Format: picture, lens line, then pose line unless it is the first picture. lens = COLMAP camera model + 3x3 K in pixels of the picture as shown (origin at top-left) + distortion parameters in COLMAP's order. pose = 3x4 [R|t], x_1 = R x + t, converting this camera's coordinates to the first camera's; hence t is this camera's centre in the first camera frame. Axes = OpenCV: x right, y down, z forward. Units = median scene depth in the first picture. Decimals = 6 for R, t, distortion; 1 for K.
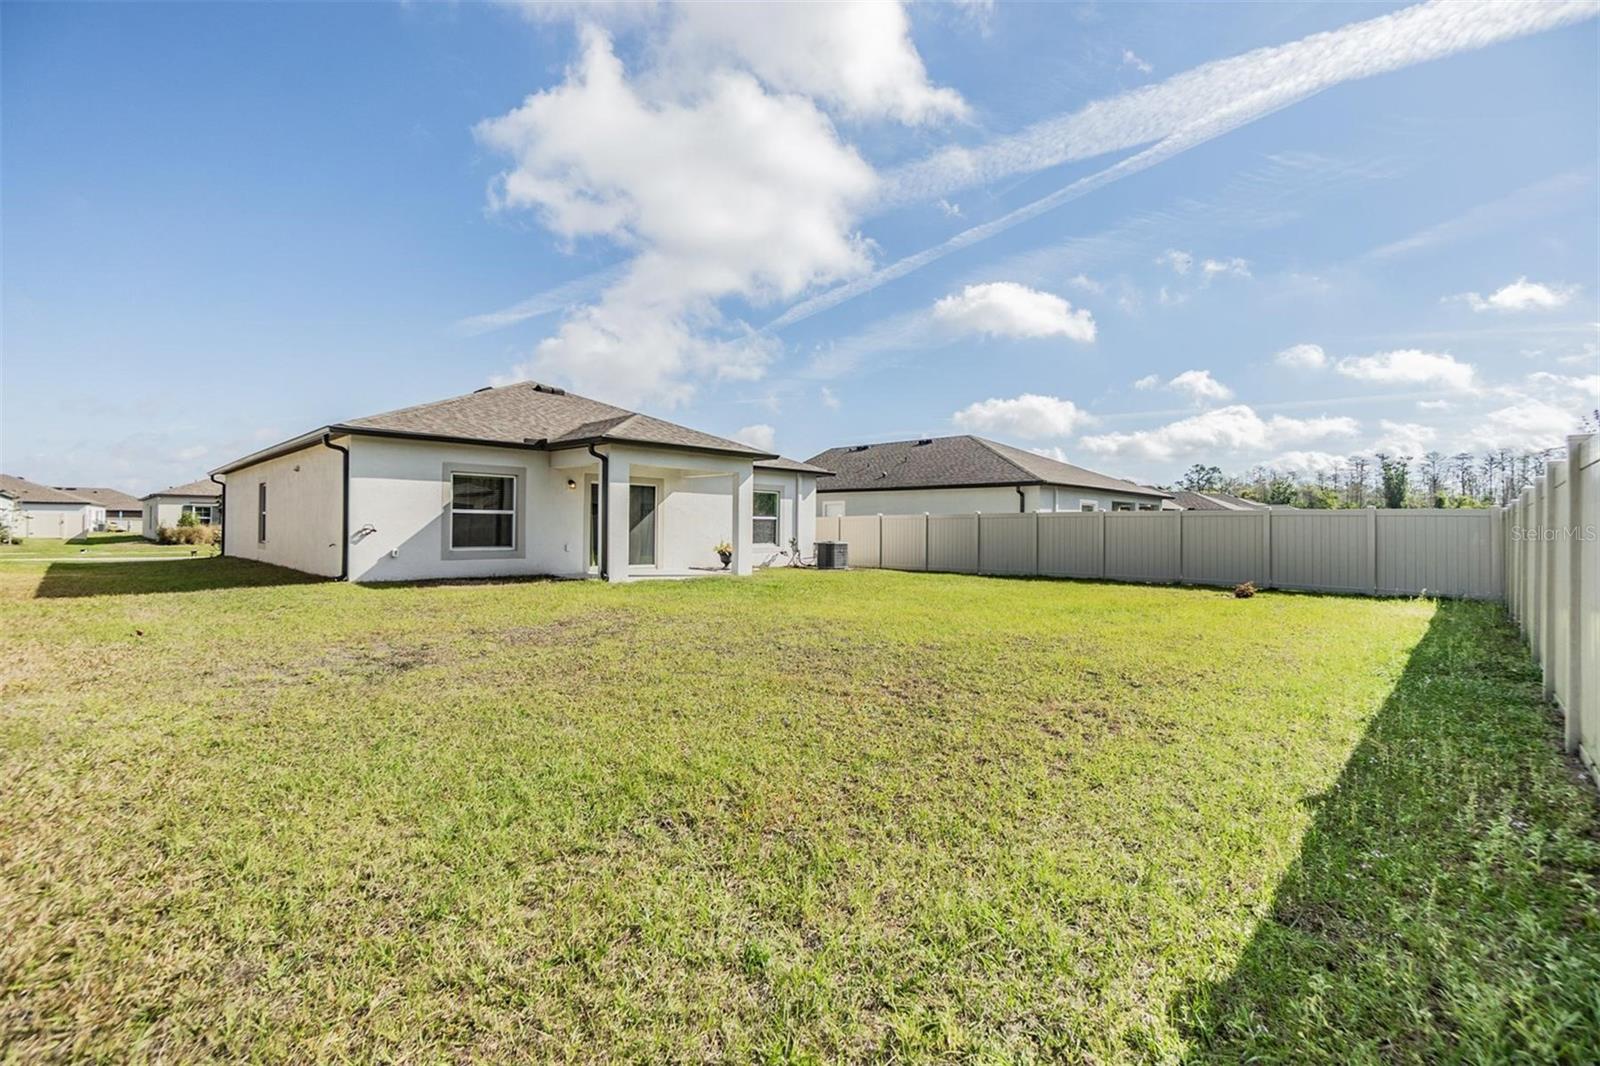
lens RADIAL K [[695.4, 0, 797.5], [0, 695.4, 520.0], [0, 0, 1]] dist [-0.003217, -0.000163]
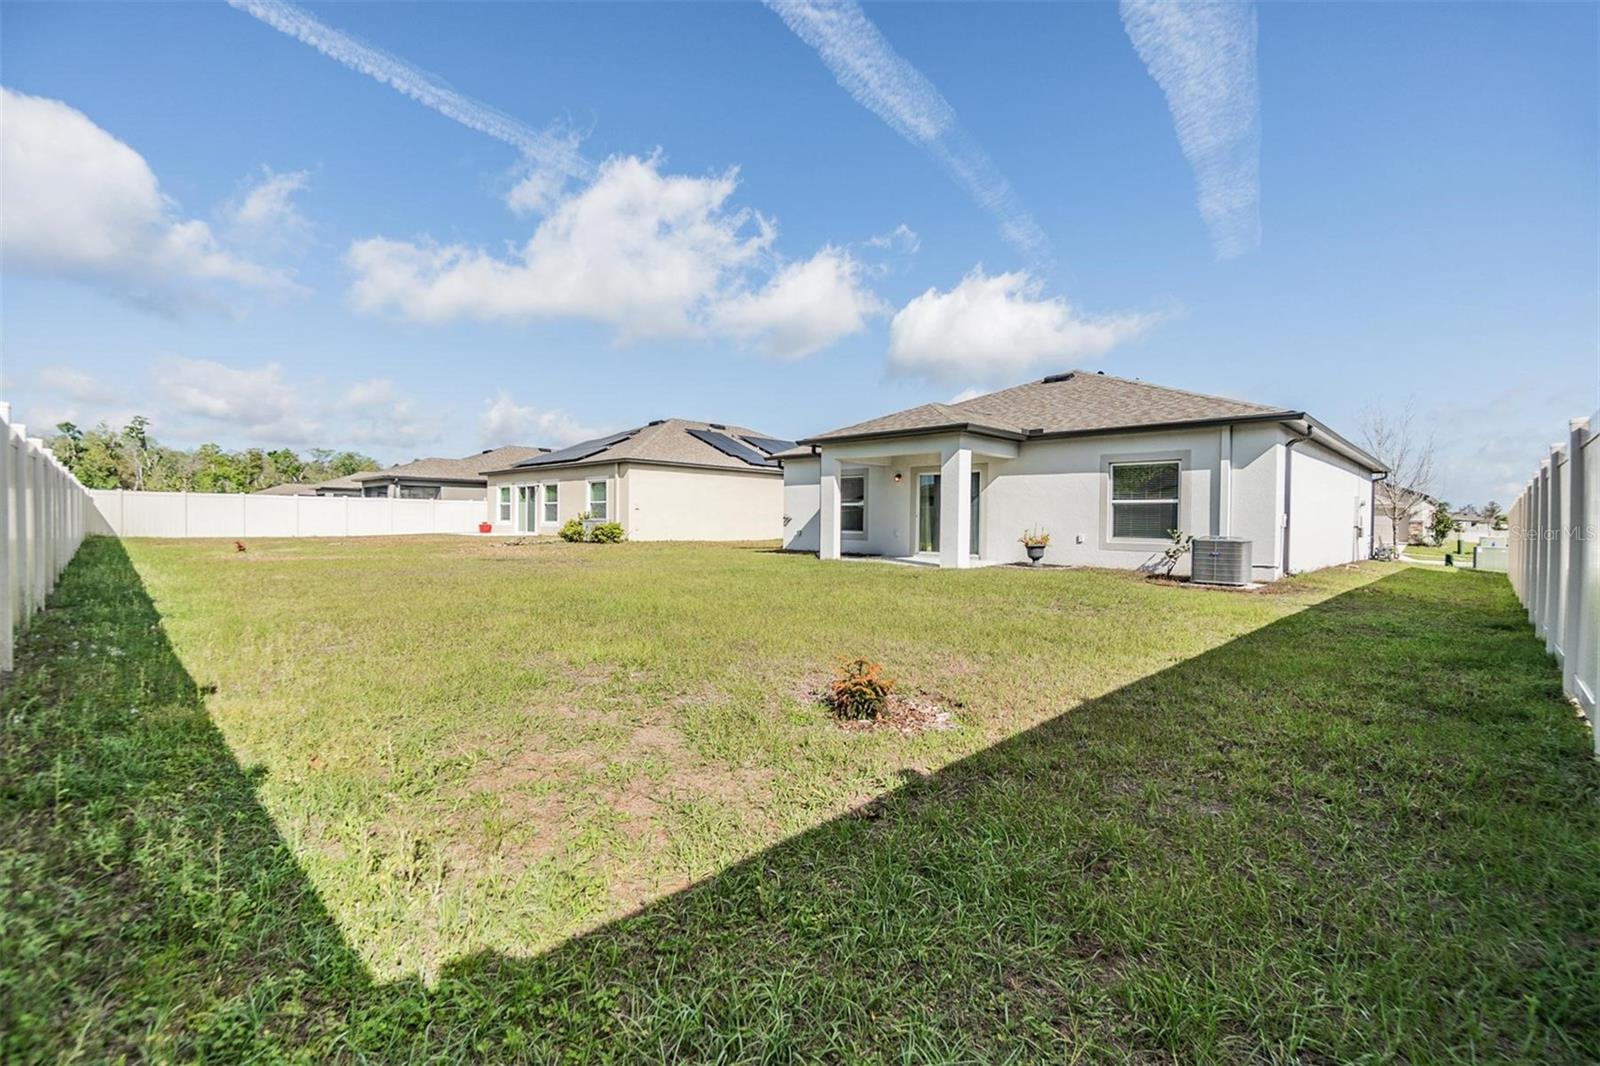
lens RADIAL K [[695.4, 0, 797.5], [0, 695.4, 520.0], [0, 0, 1]] dist [-0.003217, -0.000163]
pose [[-0.011127, 0.000481, -0.999938, 0.707614], [0.006005, 0.999982, 0.000414, 0.014529], [0.999920, -0.006000, -0.011129, 0.729008]]
